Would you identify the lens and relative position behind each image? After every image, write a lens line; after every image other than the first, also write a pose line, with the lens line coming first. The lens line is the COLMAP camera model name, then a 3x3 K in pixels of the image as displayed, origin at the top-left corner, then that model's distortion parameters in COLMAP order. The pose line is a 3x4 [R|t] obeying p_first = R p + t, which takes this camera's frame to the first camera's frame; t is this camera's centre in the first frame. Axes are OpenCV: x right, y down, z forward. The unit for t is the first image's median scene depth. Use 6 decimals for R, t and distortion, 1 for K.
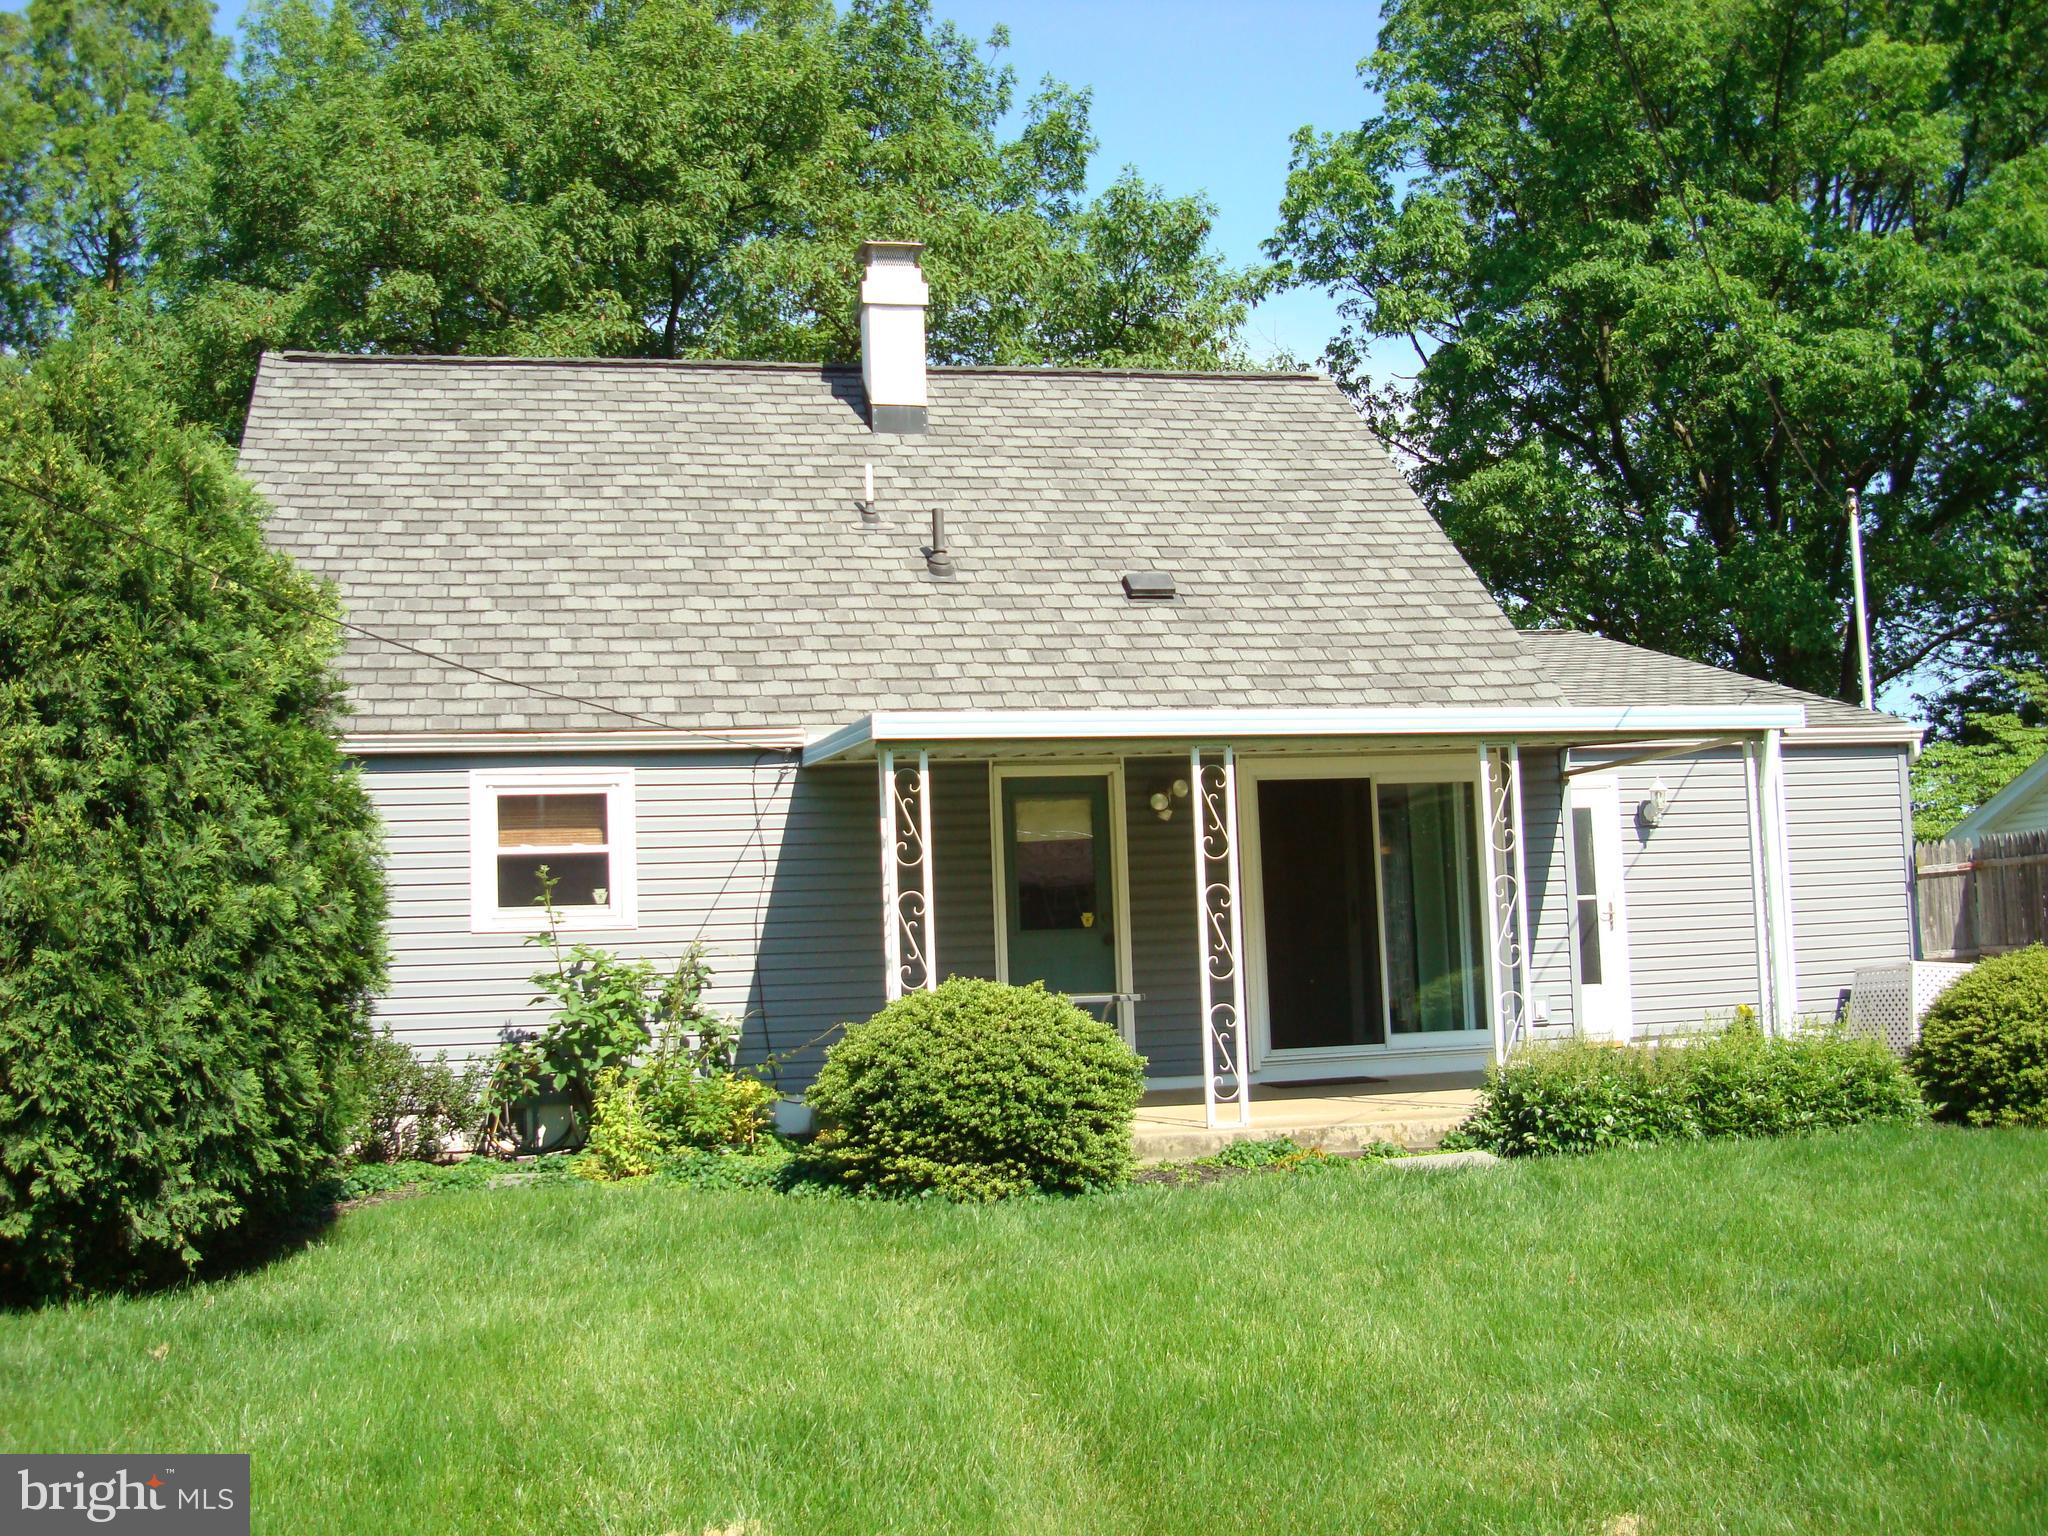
lens RADIAL K [[2156.2, 0, 1017.3], [0, 2156.2, 761.9], [0, 0, 1]] dist [-0.093899, 0.000000]
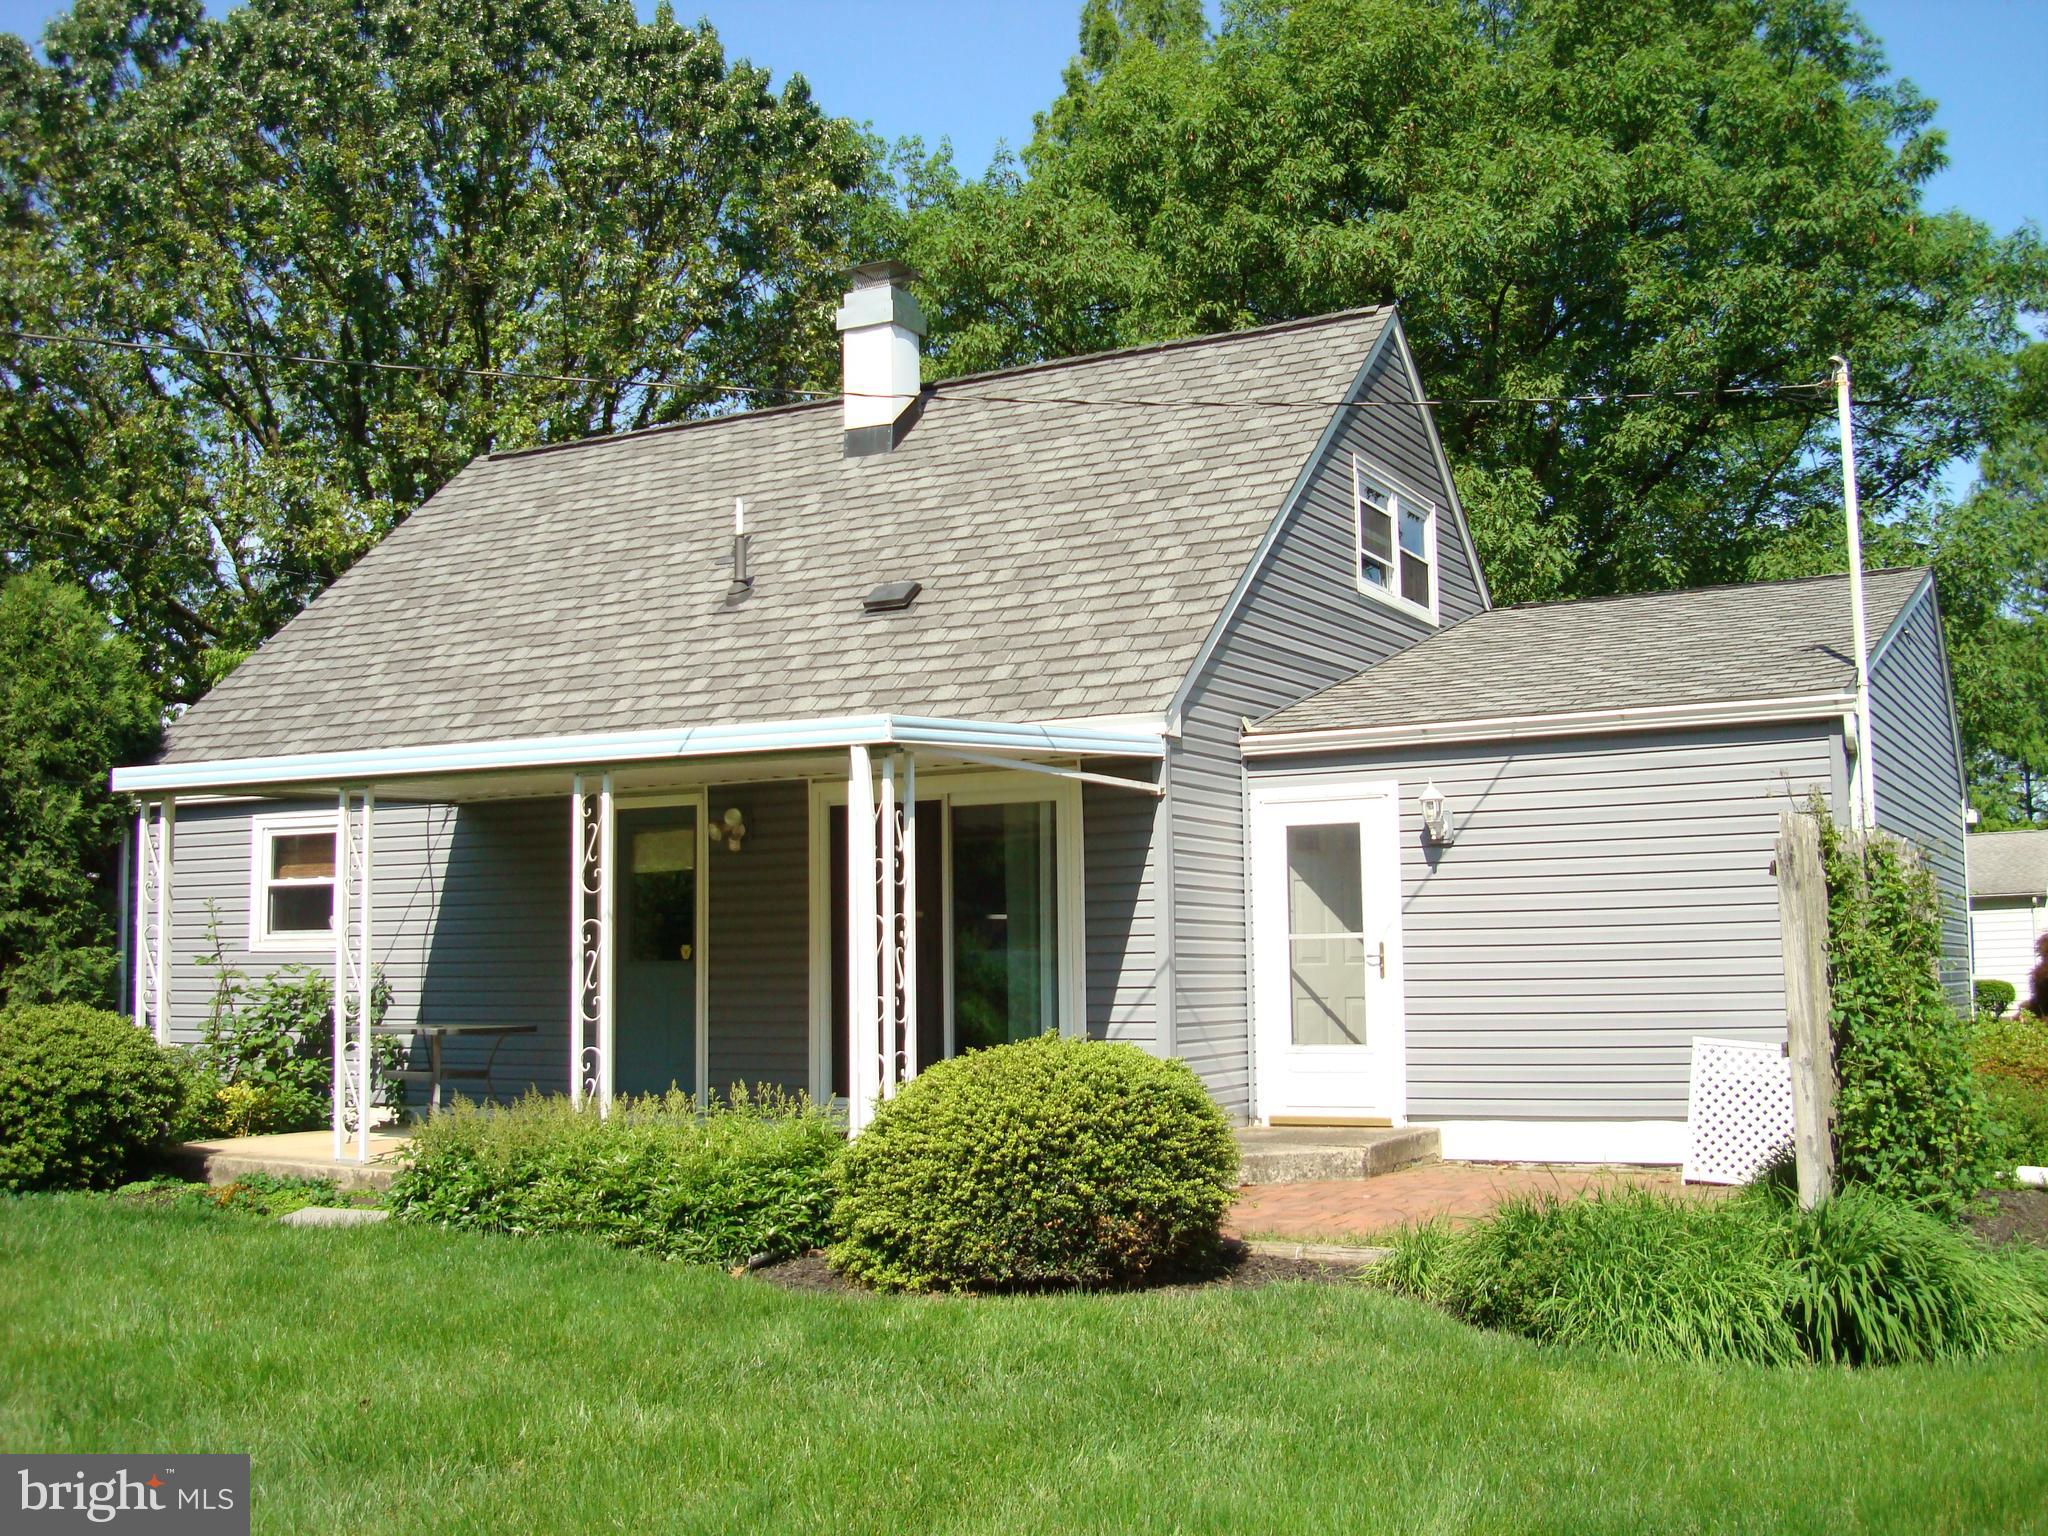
lens RADIAL K [[2156.2, 0, 1018.0], [0, 2156.2, 772.9], [0, 0, 1]] dist [-0.093899, 0.000000]
pose [[0.742936, -0.032585, -0.668569, 0.809231], [0.039967, 0.999192, -0.004287, 0.001608], [0.668168, -0.023536, 0.743638, 0.370059]]
